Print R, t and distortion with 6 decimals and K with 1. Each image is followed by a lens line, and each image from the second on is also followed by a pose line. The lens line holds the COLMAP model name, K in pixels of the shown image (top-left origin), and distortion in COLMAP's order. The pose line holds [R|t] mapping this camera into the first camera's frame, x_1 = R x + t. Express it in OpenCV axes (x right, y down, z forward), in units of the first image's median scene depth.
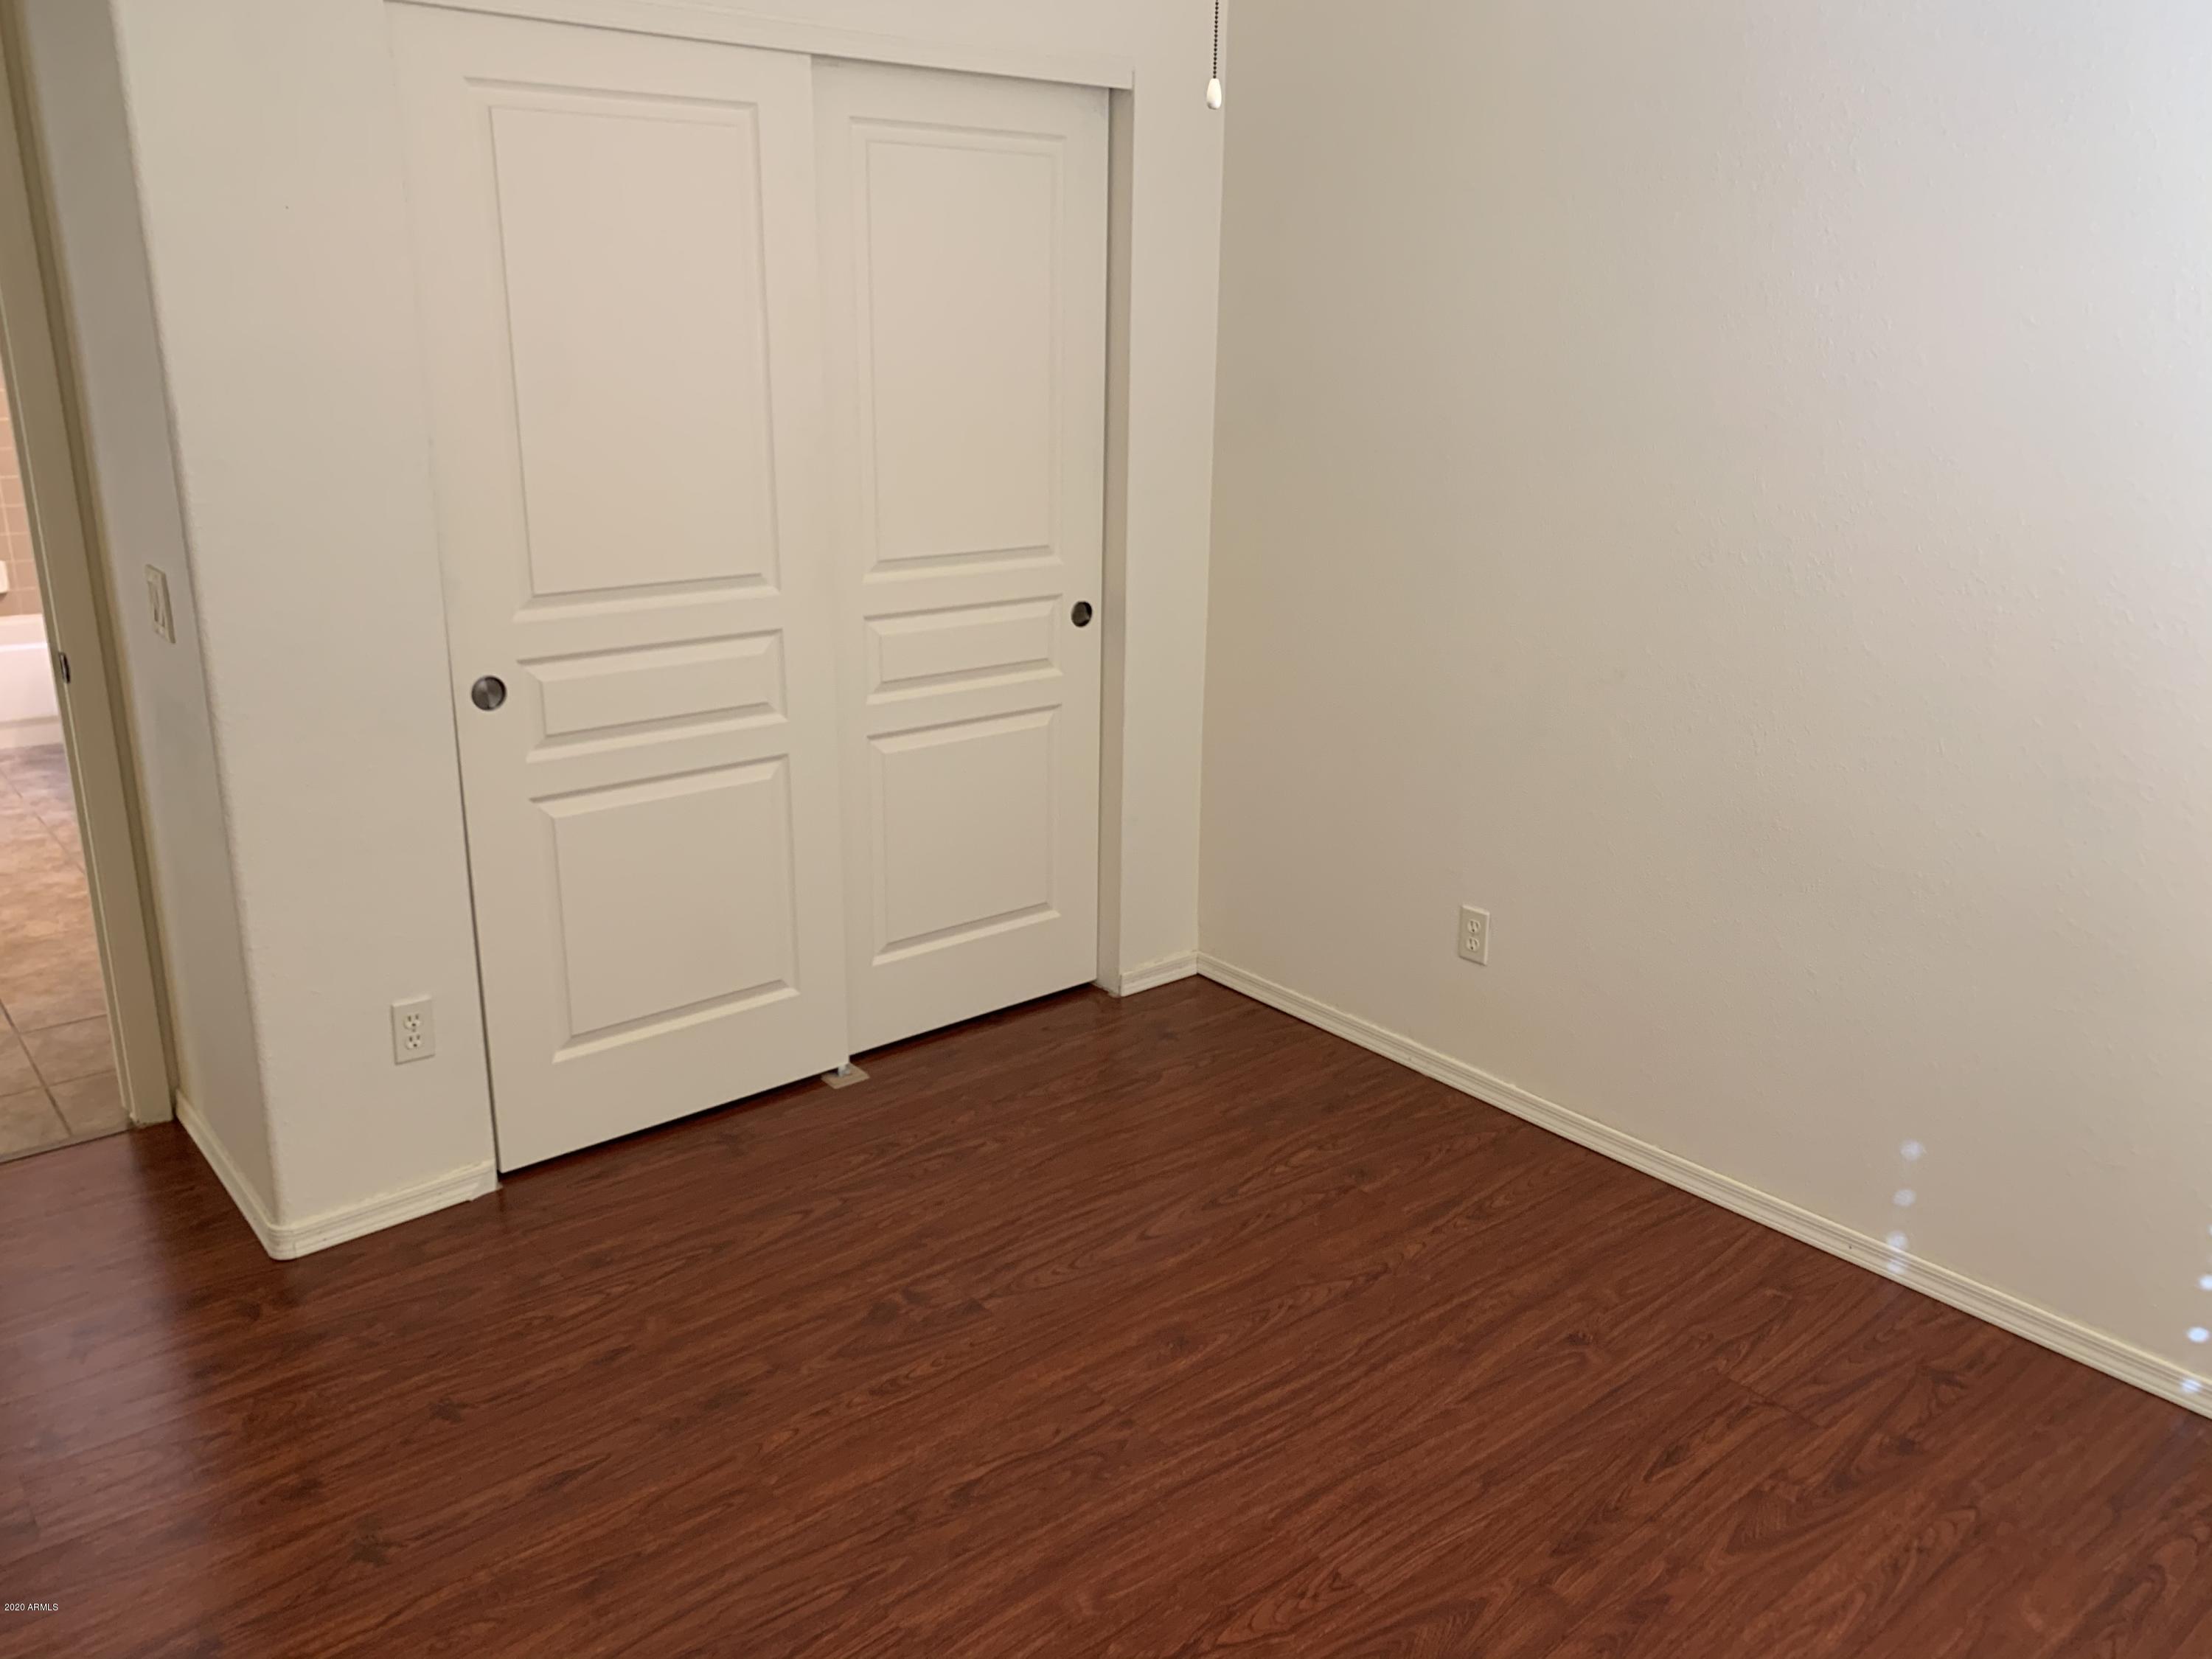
lens RADIAL K [[1702.7, 0, 1173.0], [0, 1702.7, 853.0], [0, 0, 1]] dist [0.021086, -0.018083]
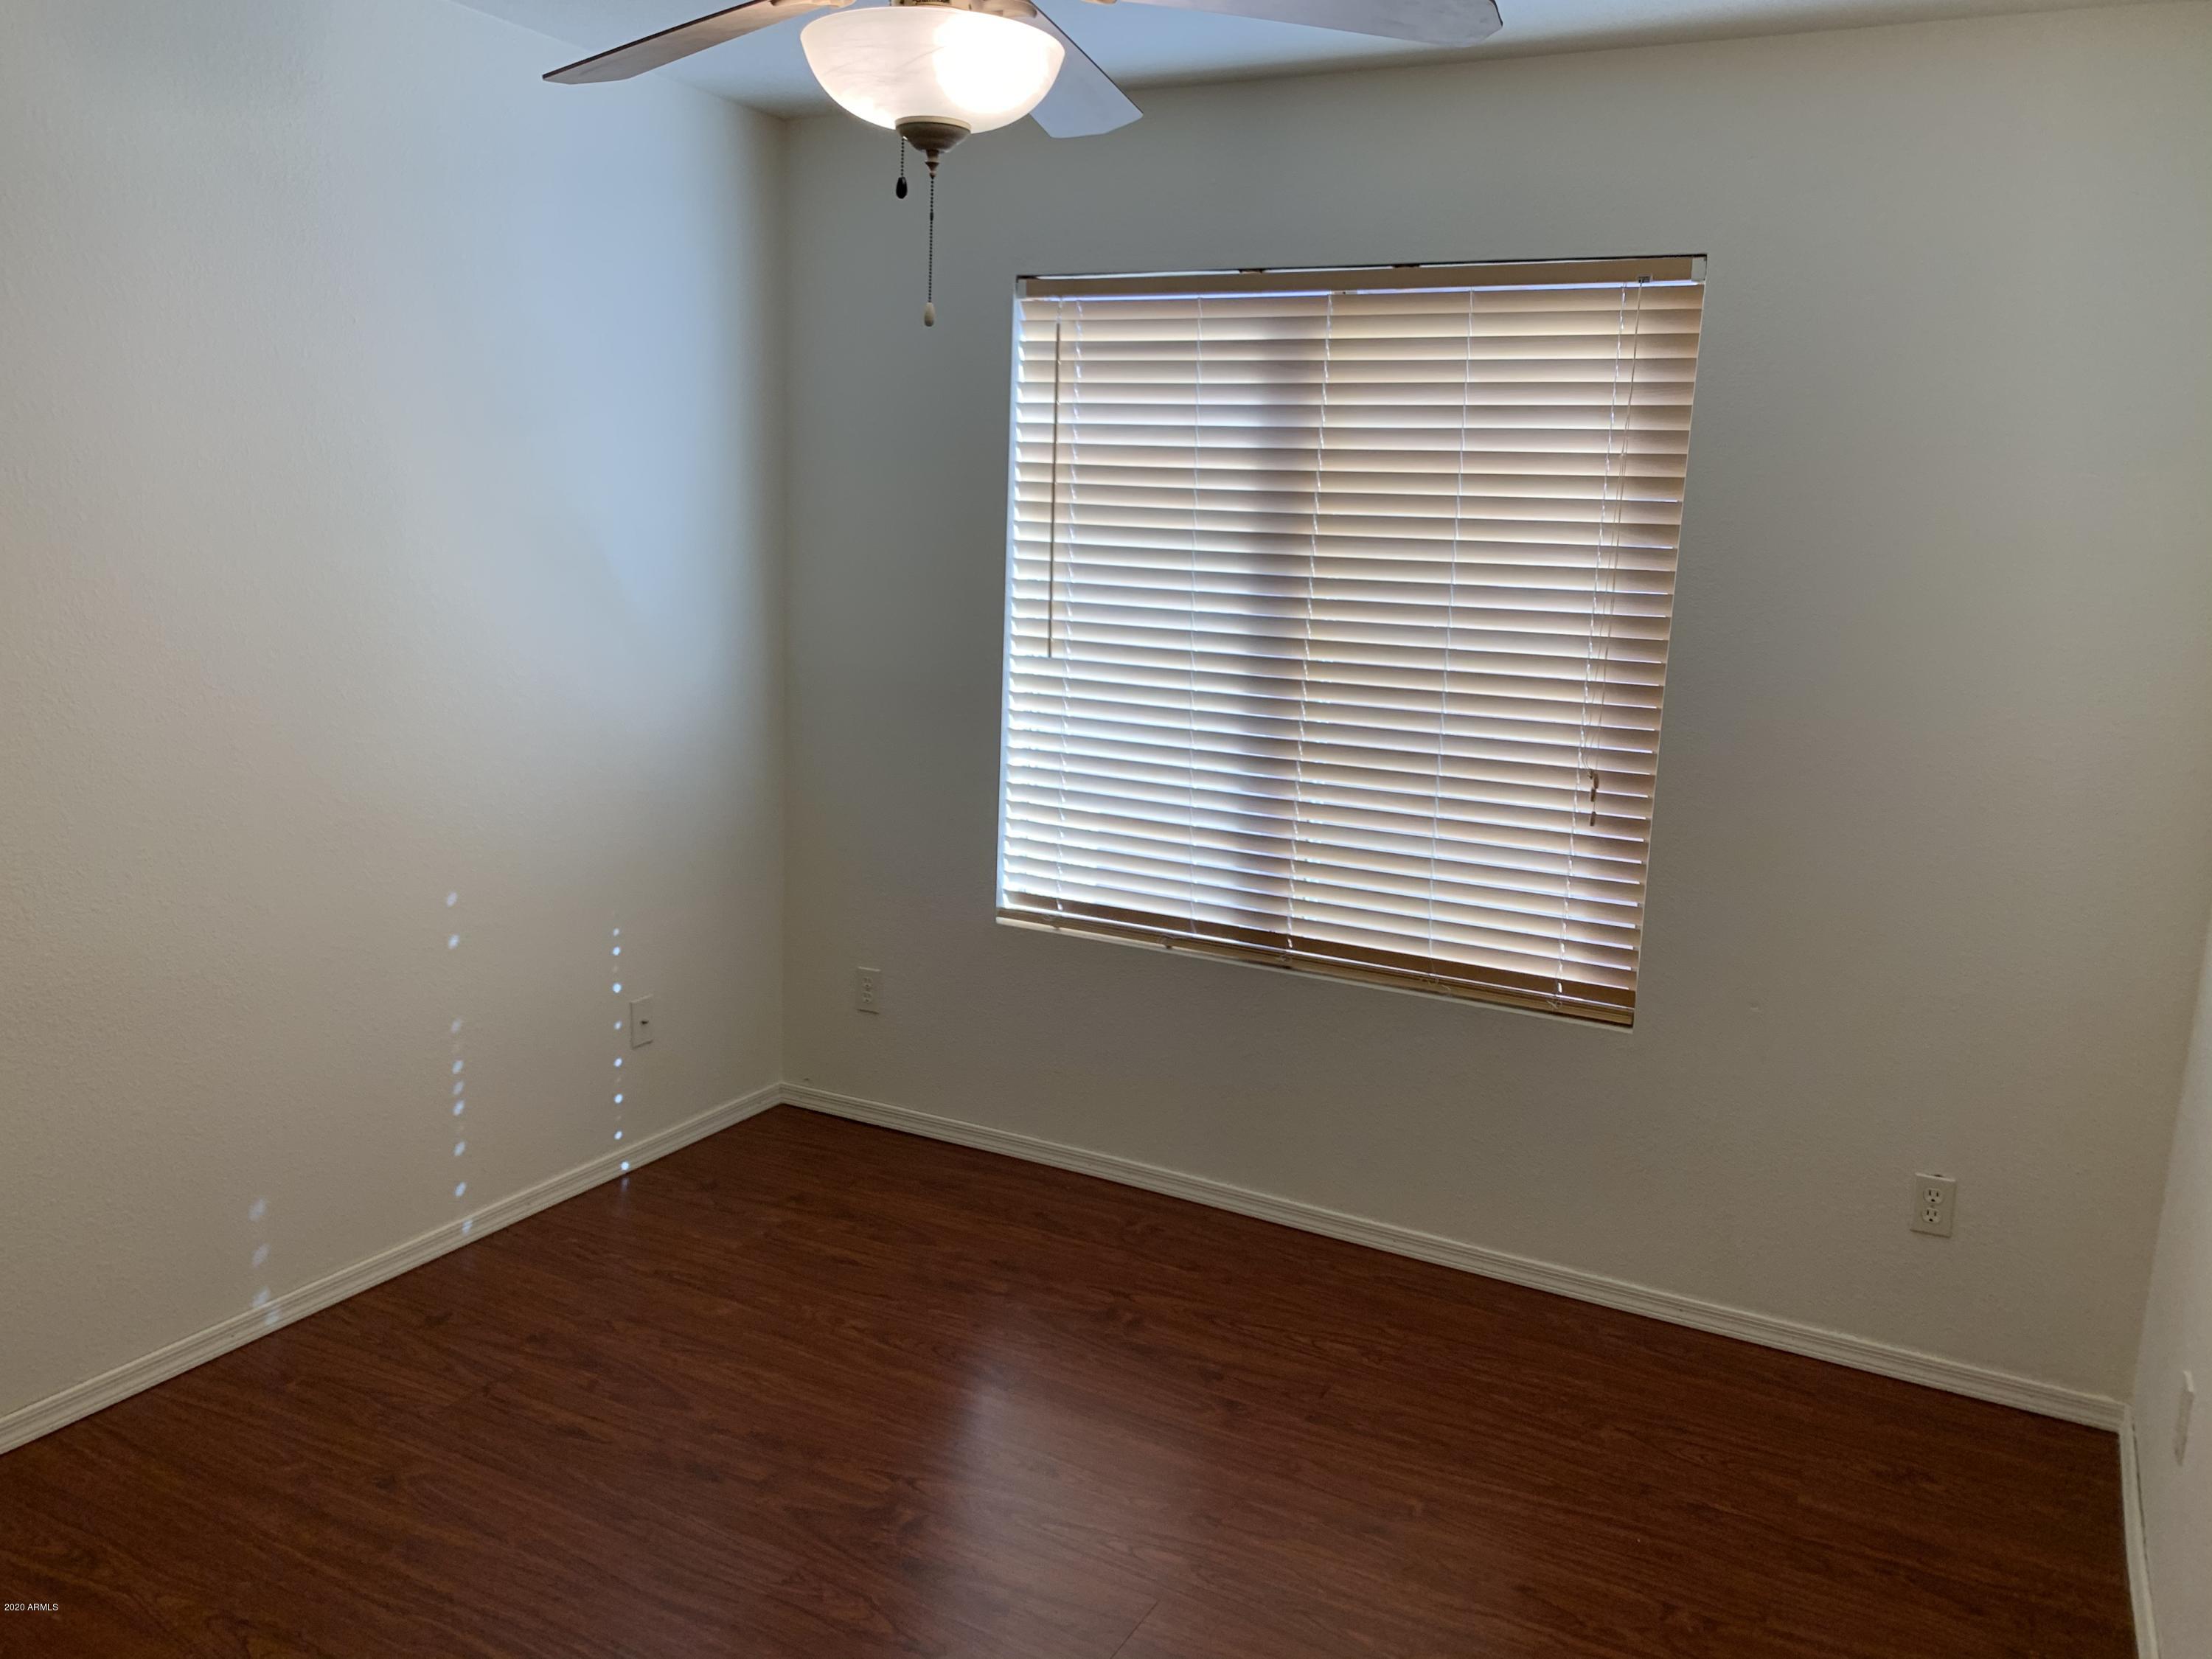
lens RADIAL K [[1702.7, 0, 1110.4], [0, 1702.7, 826.8], [0, 0, 1]] dist [0.021086, -0.018083]
pose [[-0.329920, -0.215209, 0.919151, -0.742881], [0.247152, 0.920014, 0.304123, -0.263949], [-0.911081, 0.327506, -0.250342, 0.758795]]
